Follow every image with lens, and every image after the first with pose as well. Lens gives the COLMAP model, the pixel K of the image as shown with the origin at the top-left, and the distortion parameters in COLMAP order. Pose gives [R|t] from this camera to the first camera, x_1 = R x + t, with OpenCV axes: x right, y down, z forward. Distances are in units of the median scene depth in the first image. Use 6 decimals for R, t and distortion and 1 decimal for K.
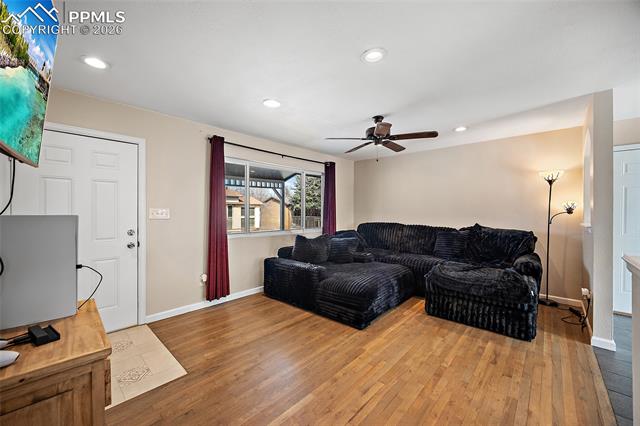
lens RADIAL K [[252.6, 0, 315.2], [0, 252.6, 208.4], [0, 0, 1]] dist [-0.000921, 0.000050]
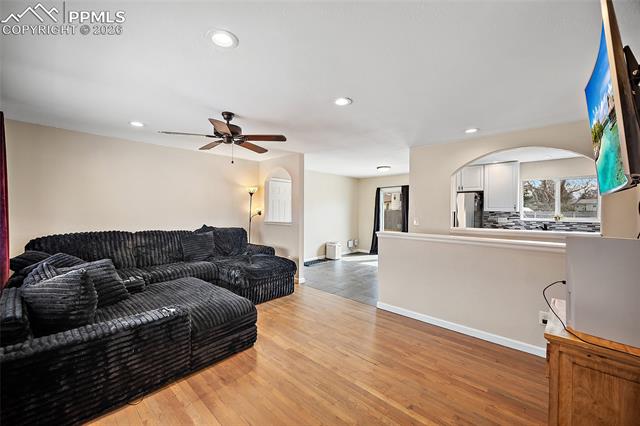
lens RADIAL K [[252.6, 0, 317.1], [0, 252.6, 212.8], [0, 0, 1]] dist [0.000664, 0.000039]
pose [[0.000667, -0.010662, 0.999943, -0.637852], [-0.018615, 0.999770, 0.010673, -0.018697], [-0.999827, -0.018621, 0.000468, 0.664156]]
